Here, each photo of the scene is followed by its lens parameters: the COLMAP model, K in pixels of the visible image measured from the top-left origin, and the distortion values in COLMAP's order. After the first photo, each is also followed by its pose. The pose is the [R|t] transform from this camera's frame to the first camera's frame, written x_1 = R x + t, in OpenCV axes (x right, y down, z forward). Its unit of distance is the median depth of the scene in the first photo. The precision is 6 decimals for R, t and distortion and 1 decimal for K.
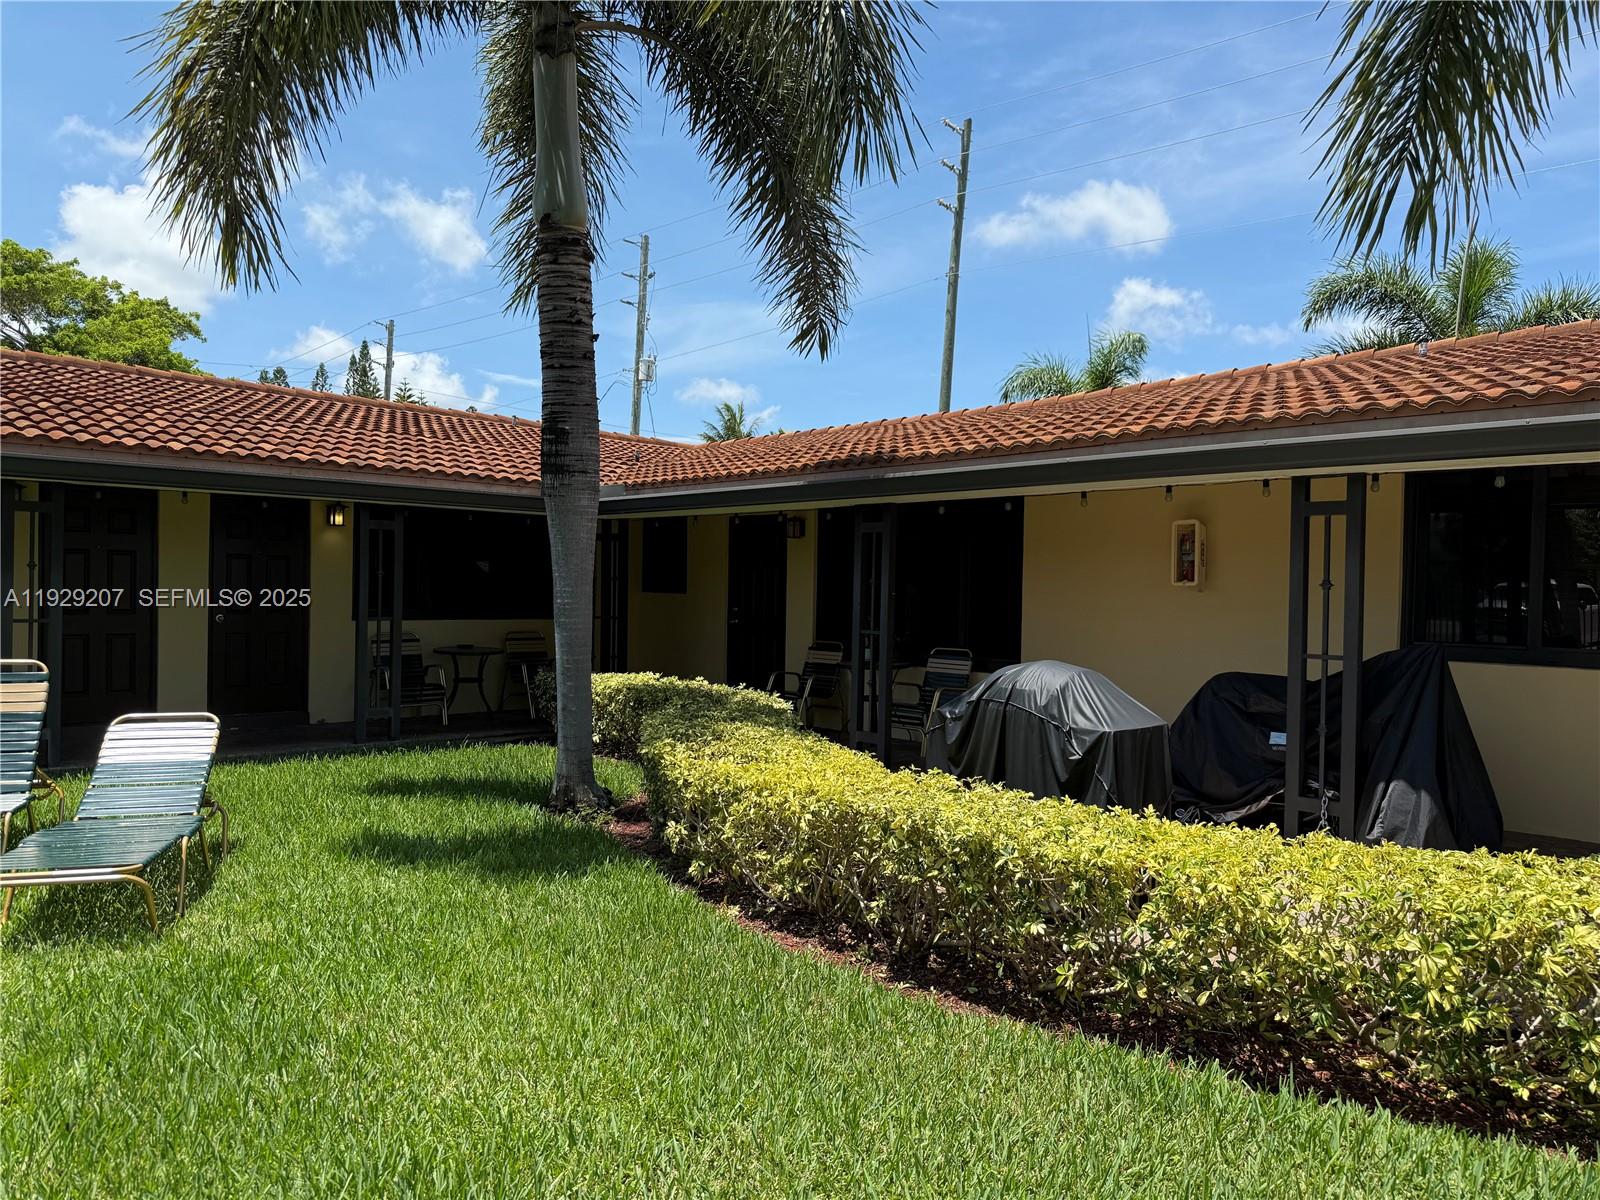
lens RADIAL K [[1129.0, 0, 791.3], [0, 1129.0, 594.5], [0, 0, 1]] dist [0.072638, -0.104889]
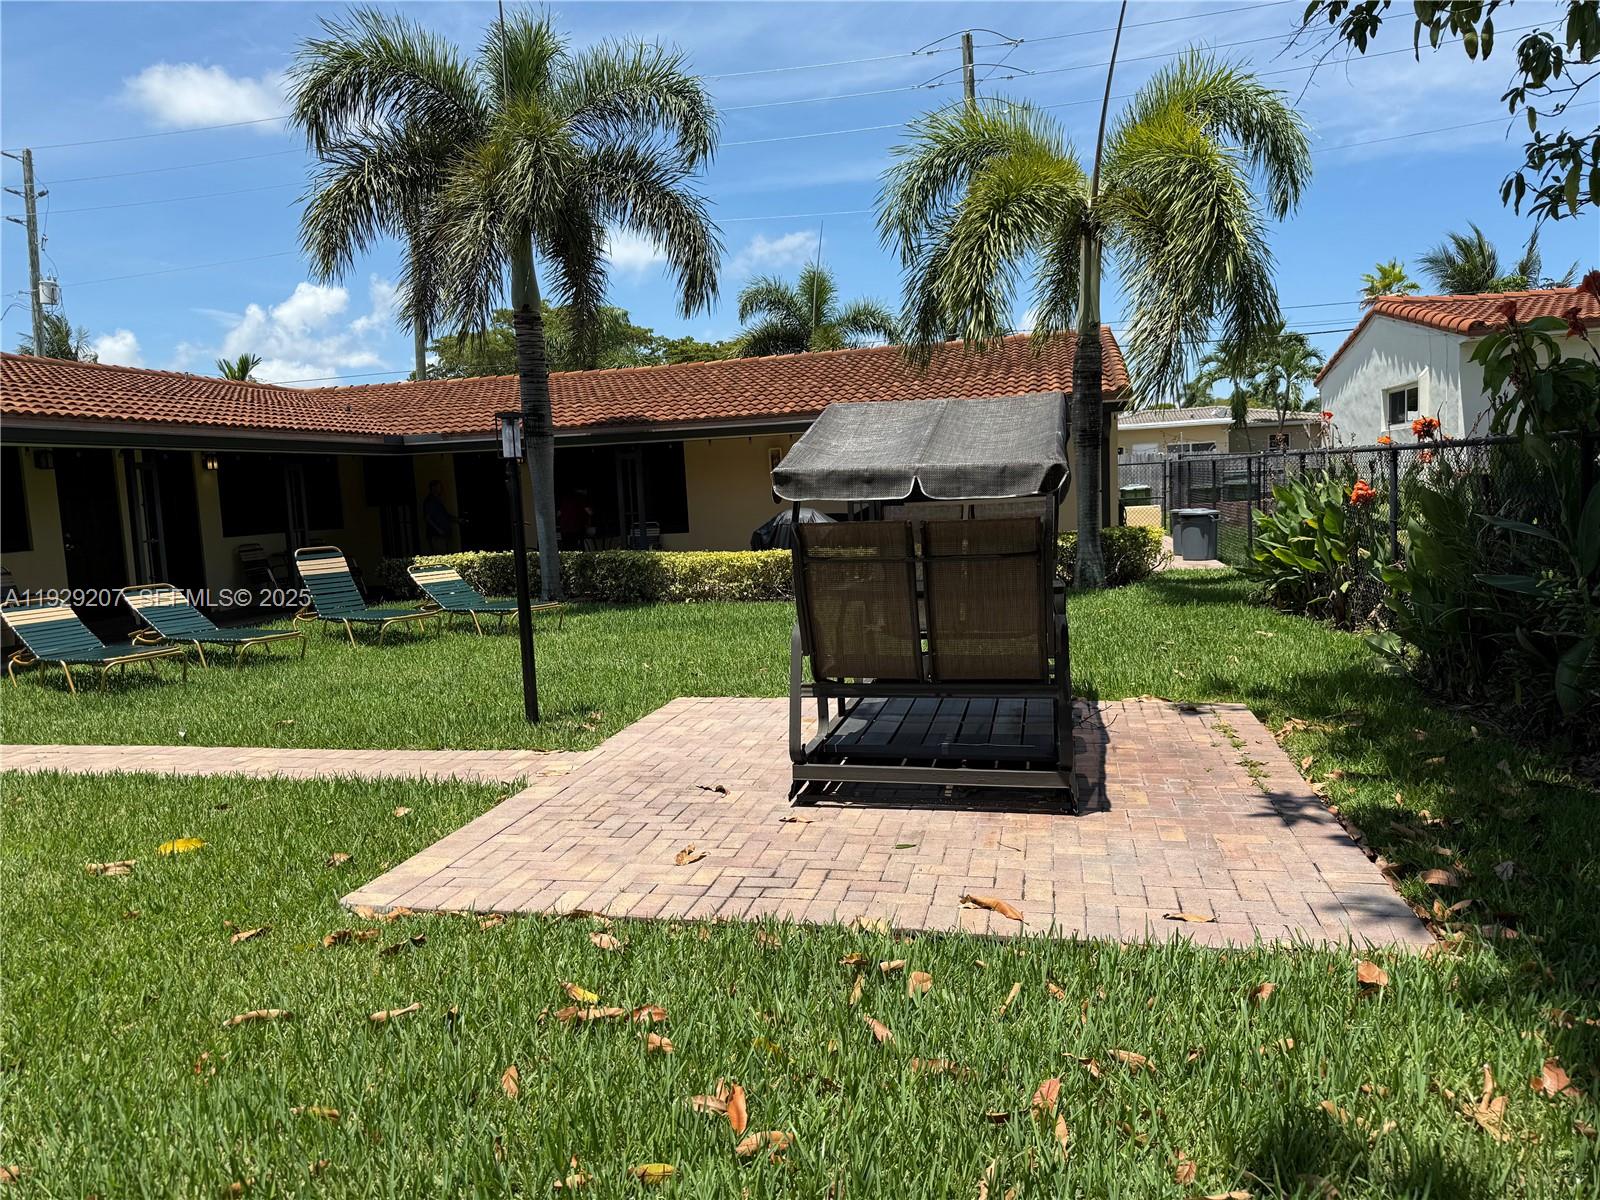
lens RADIAL K [[1129.0, 0, 795.8], [0, 1129.0, 601.2], [0, 0, 1]] dist [0.072638, -0.104889]
pose [[0.815310, -0.114774, 0.567535, -0.464098], [0.065529, 0.992150, 0.106508, -0.002398], [-0.575305, -0.049647, 0.816431, -0.402460]]
